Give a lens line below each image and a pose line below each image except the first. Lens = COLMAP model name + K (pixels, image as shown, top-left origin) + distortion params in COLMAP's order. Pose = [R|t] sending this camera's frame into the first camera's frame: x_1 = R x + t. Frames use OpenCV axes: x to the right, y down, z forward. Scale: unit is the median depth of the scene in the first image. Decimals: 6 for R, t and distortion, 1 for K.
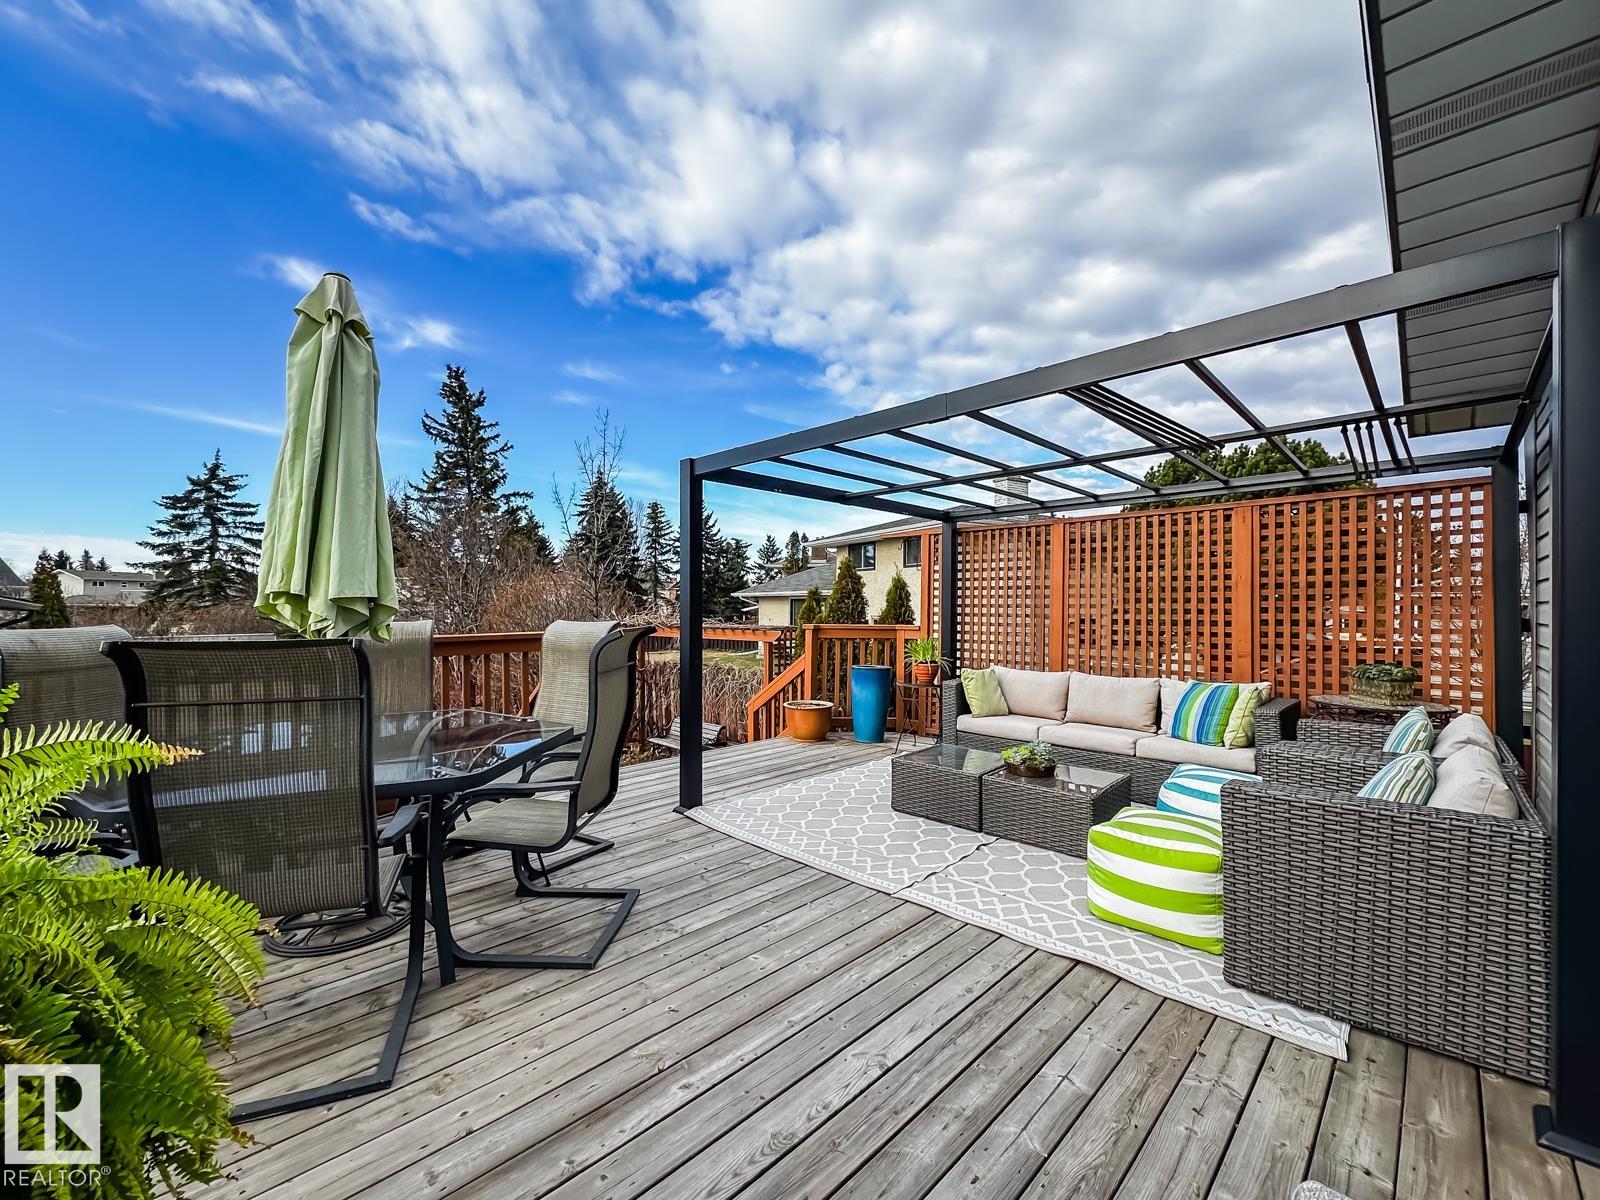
lens RADIAL K [[658.1, 0, 801.3], [0, 658.1, 598.8], [0, 0, 1]] dist [0.001221, -0.000122]
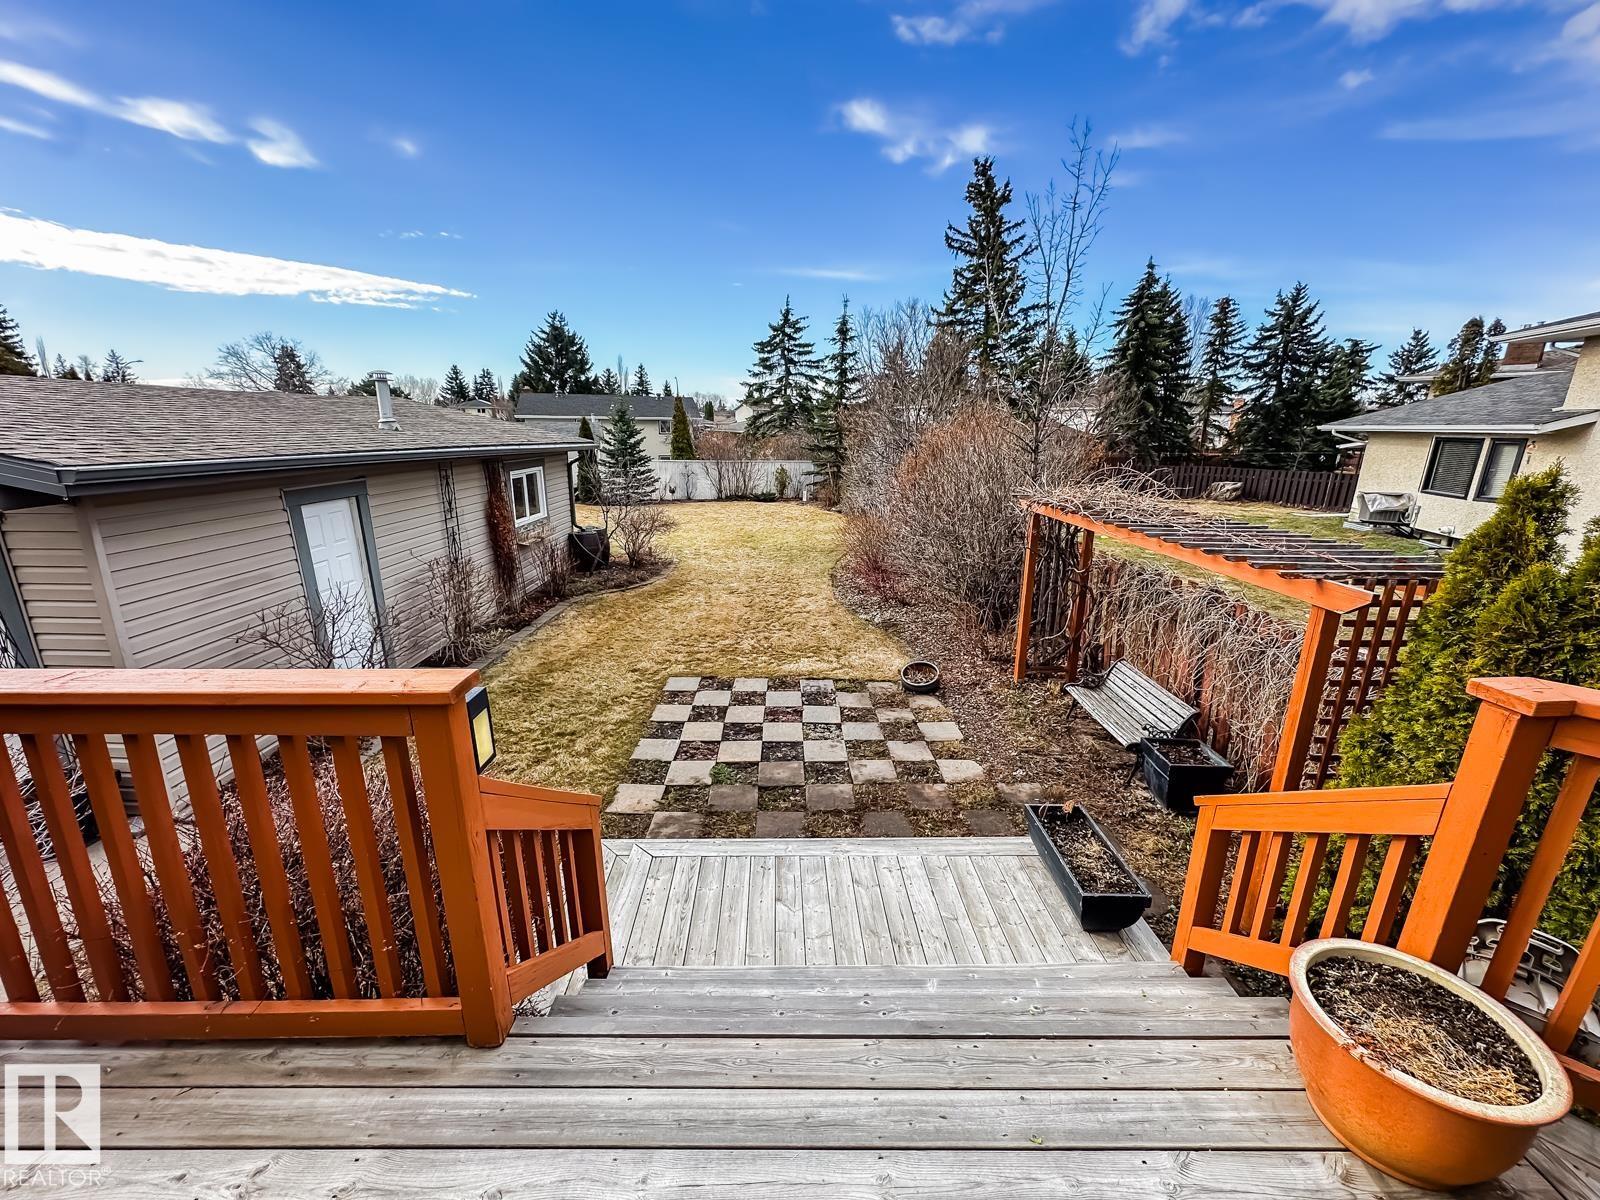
lens RADIAL K [[638.7, 0, 796.2], [0, 638.7, 597.1], [0, 0, 1]] dist [-0.000052, -0.000324]
pose [[0.706479, 0.188608, -0.682140, -0.023113], [-0.001478, 0.964227, 0.265073, -0.064052], [0.707732, -0.186260, 0.681485, 0.738001]]
